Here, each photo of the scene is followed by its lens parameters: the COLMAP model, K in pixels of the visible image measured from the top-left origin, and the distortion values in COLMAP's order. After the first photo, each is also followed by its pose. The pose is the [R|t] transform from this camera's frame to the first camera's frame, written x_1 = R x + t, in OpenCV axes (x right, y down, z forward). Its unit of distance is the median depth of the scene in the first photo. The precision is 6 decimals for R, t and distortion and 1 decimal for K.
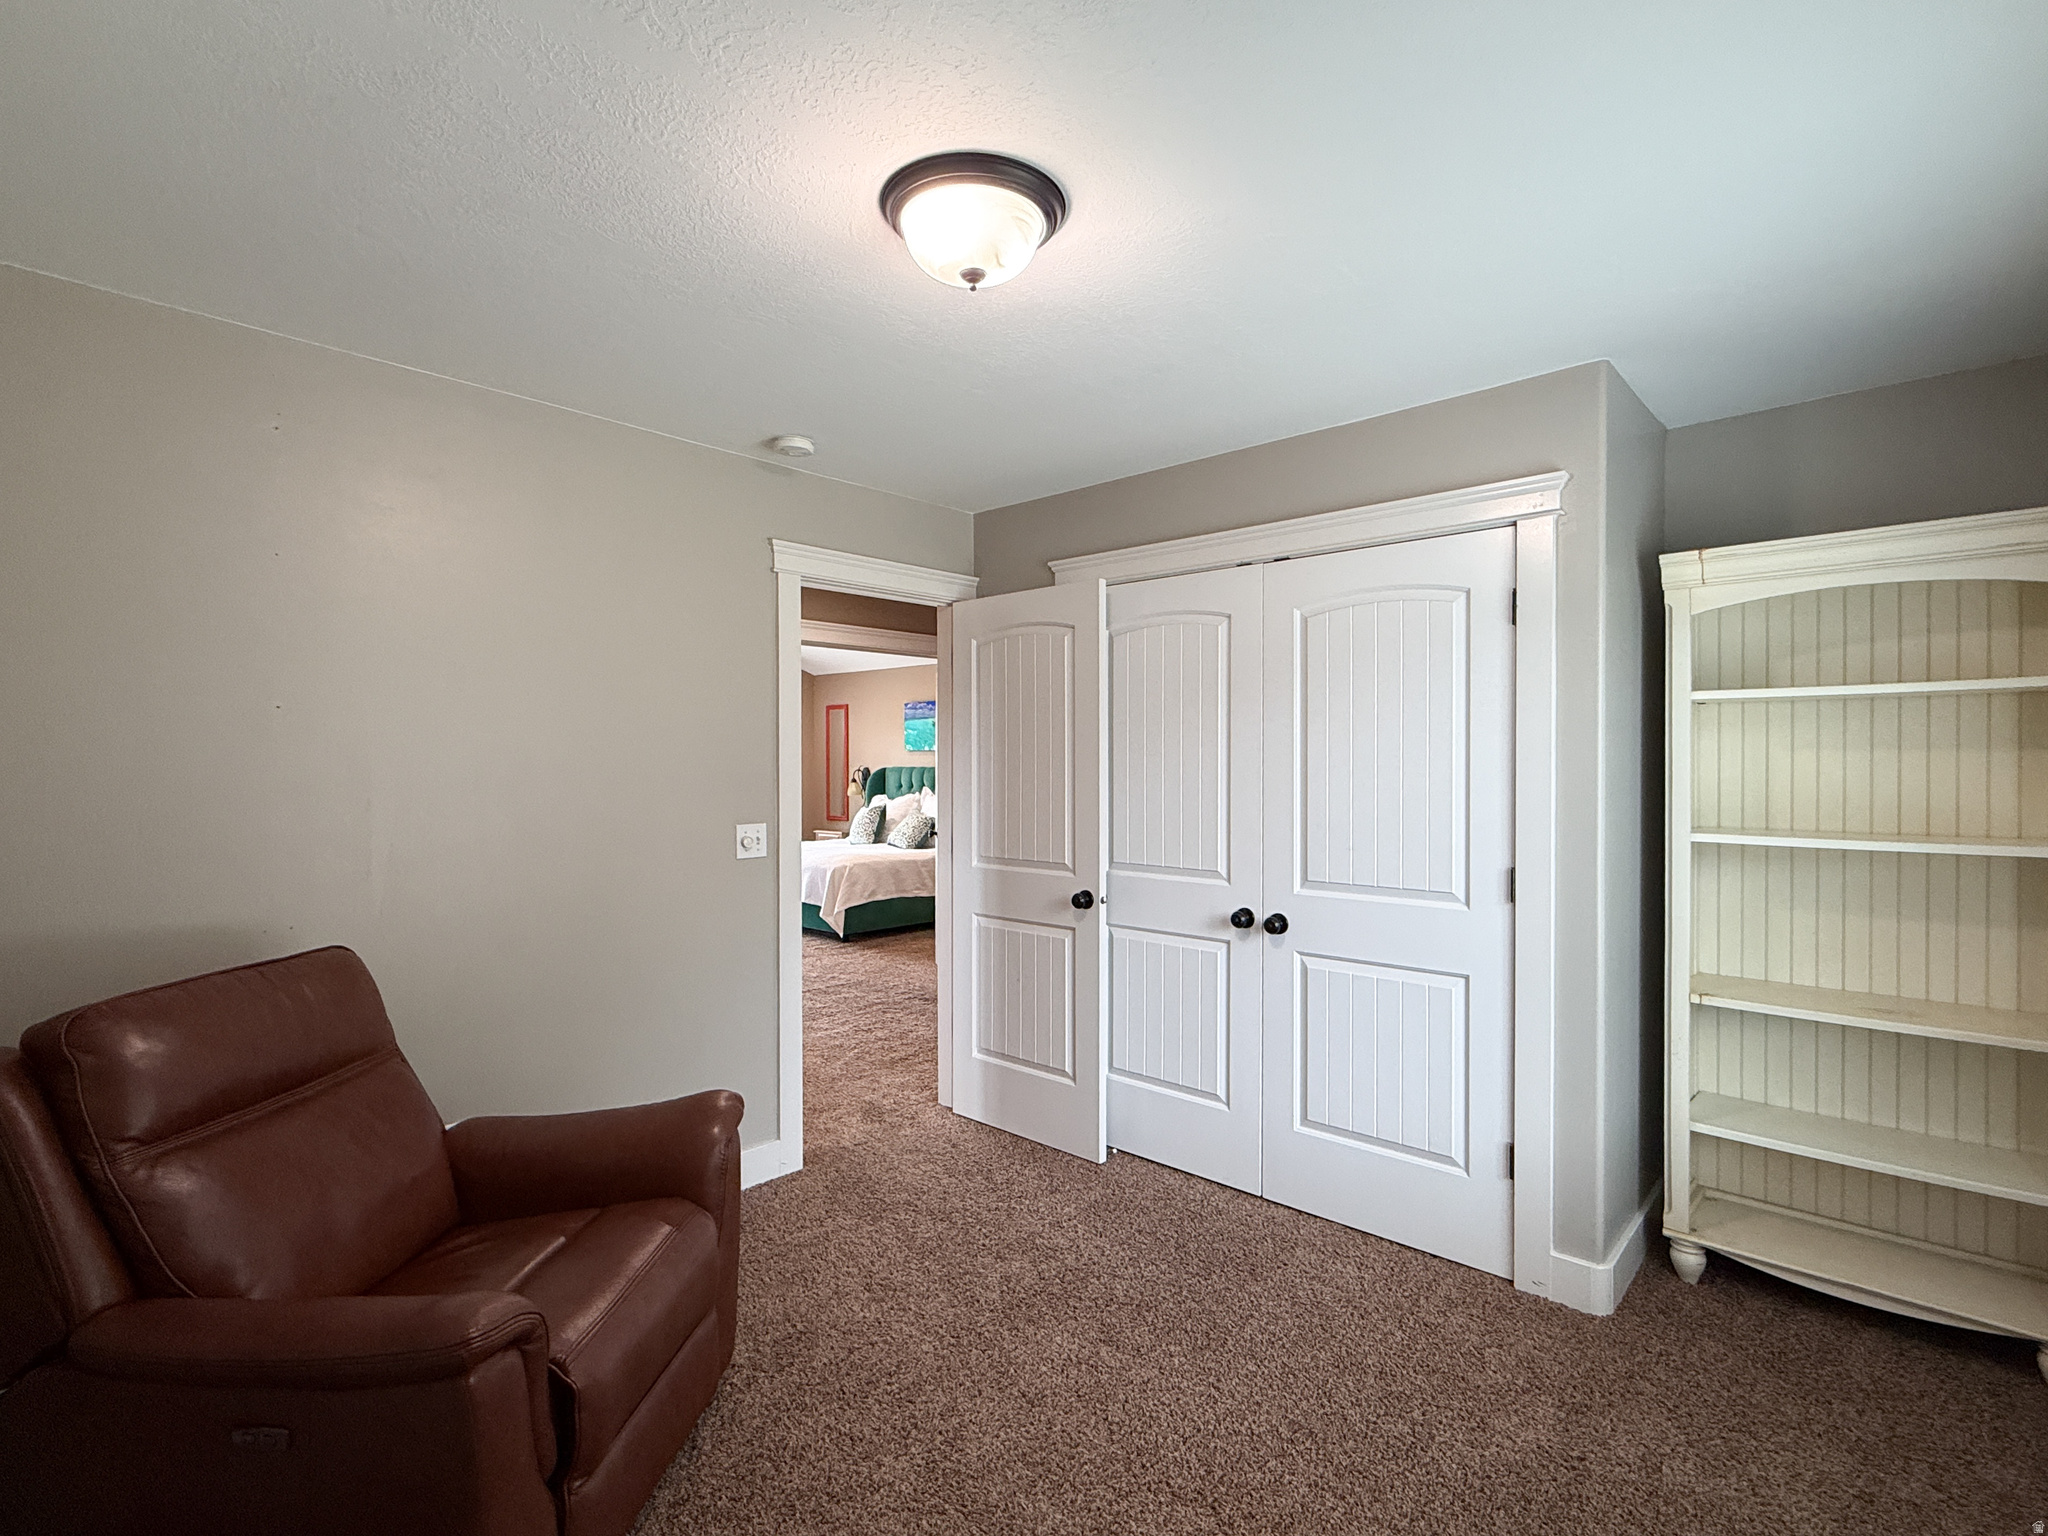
lens RADIAL K [[950.0, 0, 1022.1], [0, 950.0, 771.2], [0, 0, 1]] dist [-0.001192, 0.001103]
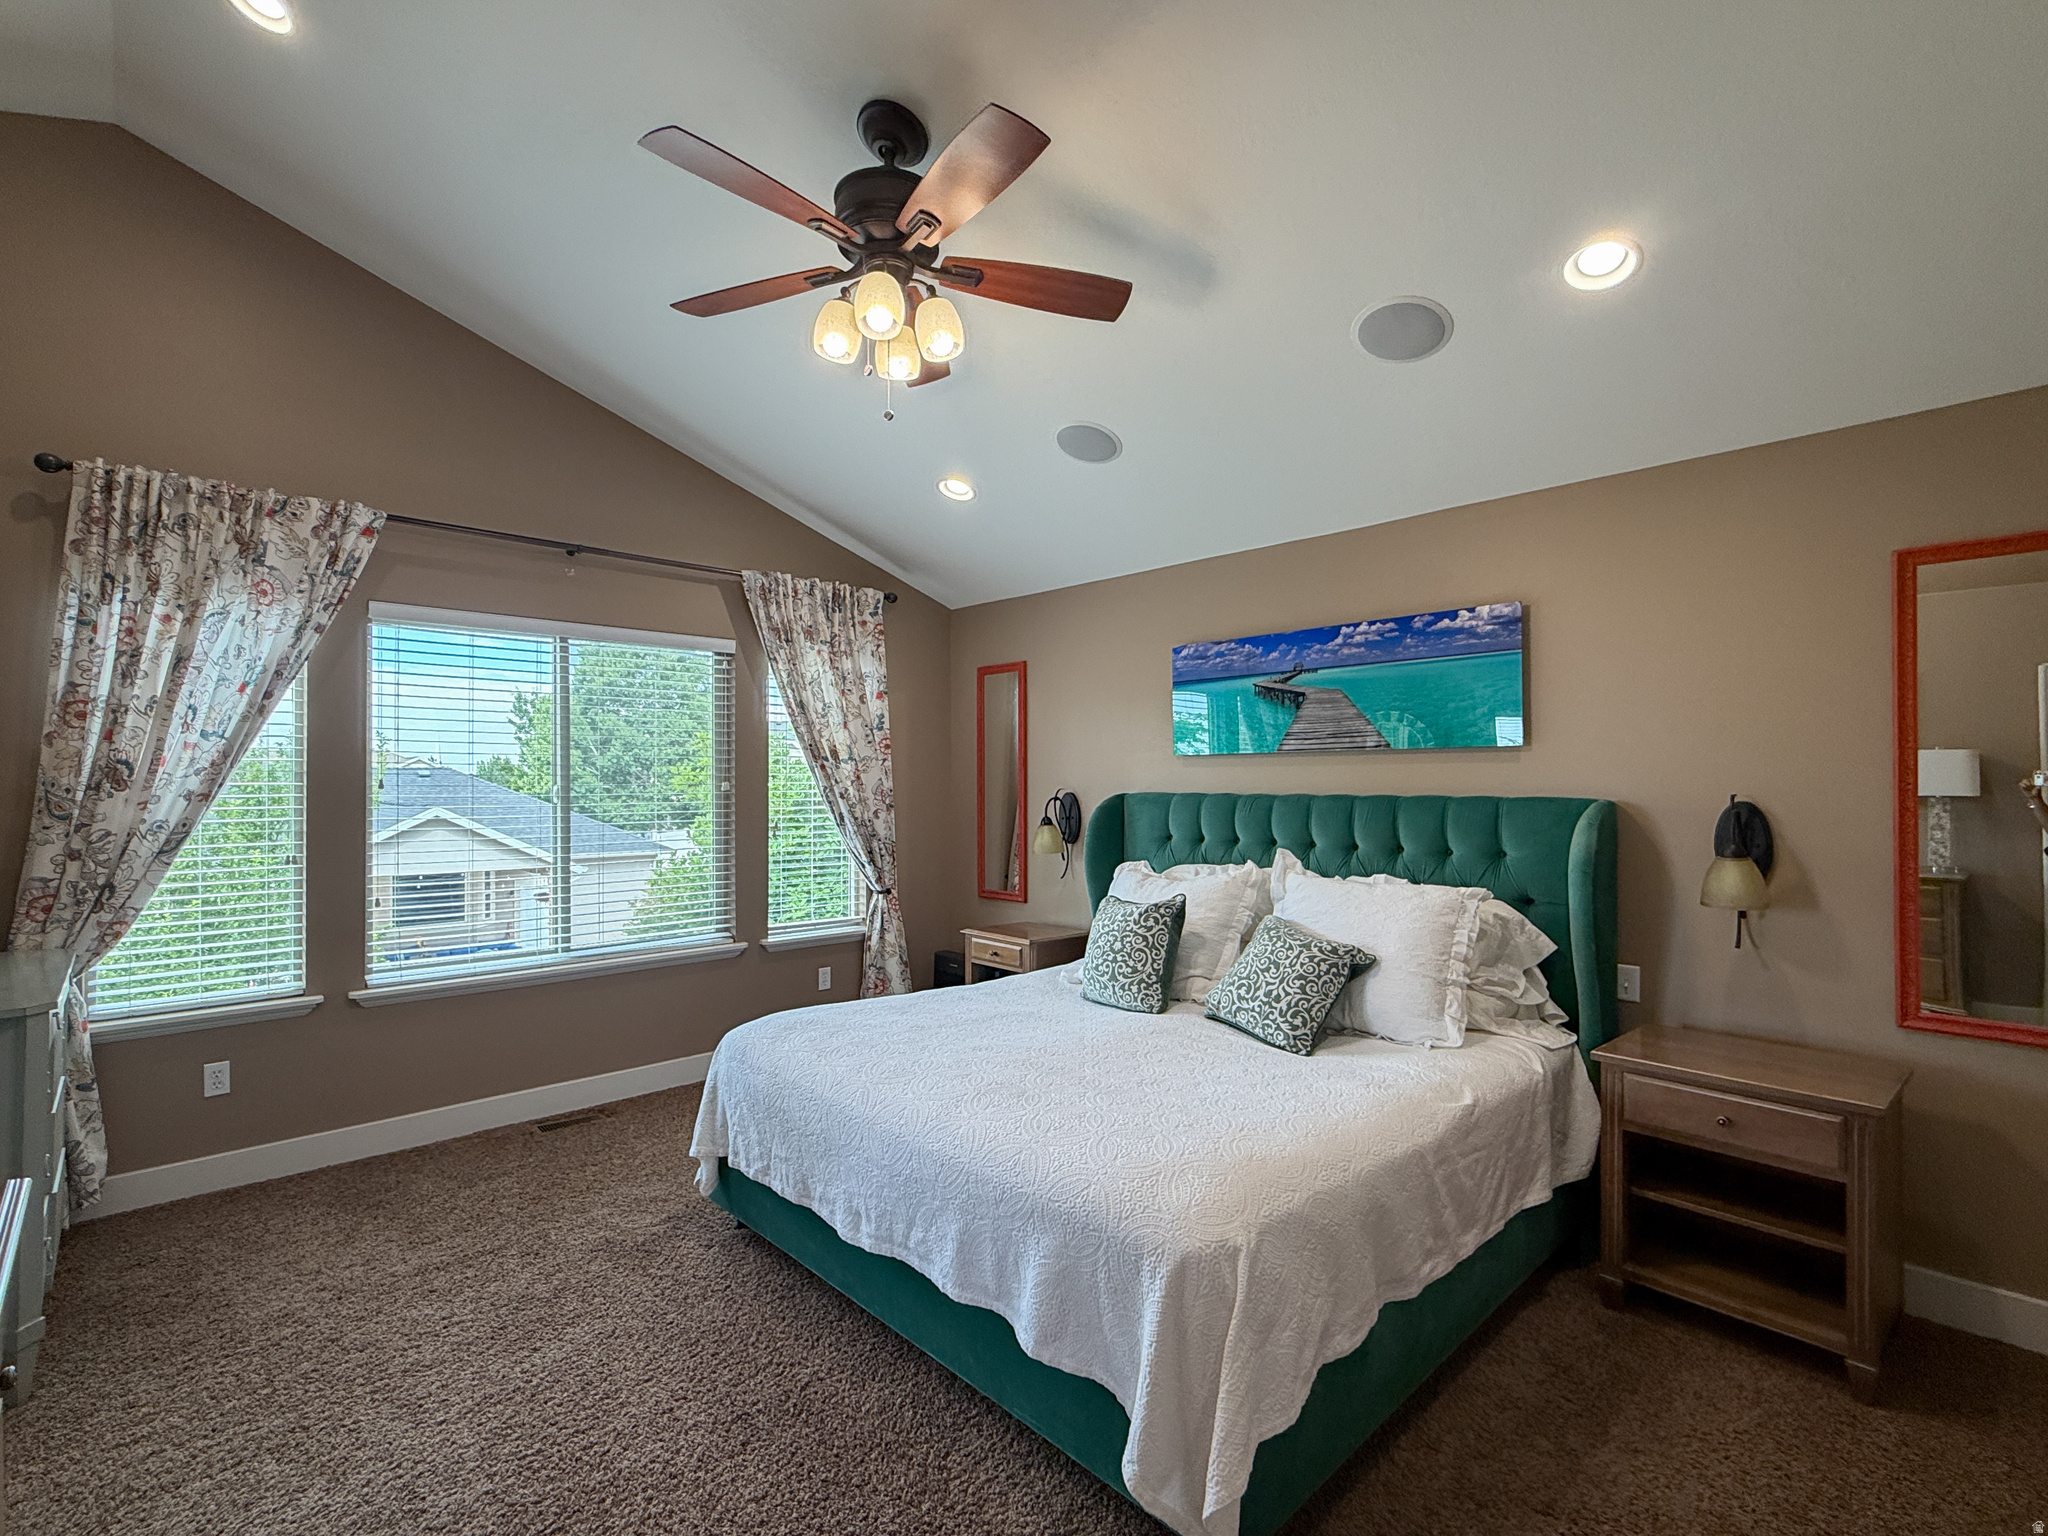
lens RADIAL K [[950.0, 0, 1016.7], [0, 950.0, 775.0], [0, 0, 1]] dist [-0.001192, 0.001103]
pose [[0.996377, -0.003777, -0.084968, -0.158286], [0.002518, 0.999886, -0.014919, -0.006986], [0.085014, 0.014651, 0.996272, 0.564141]]
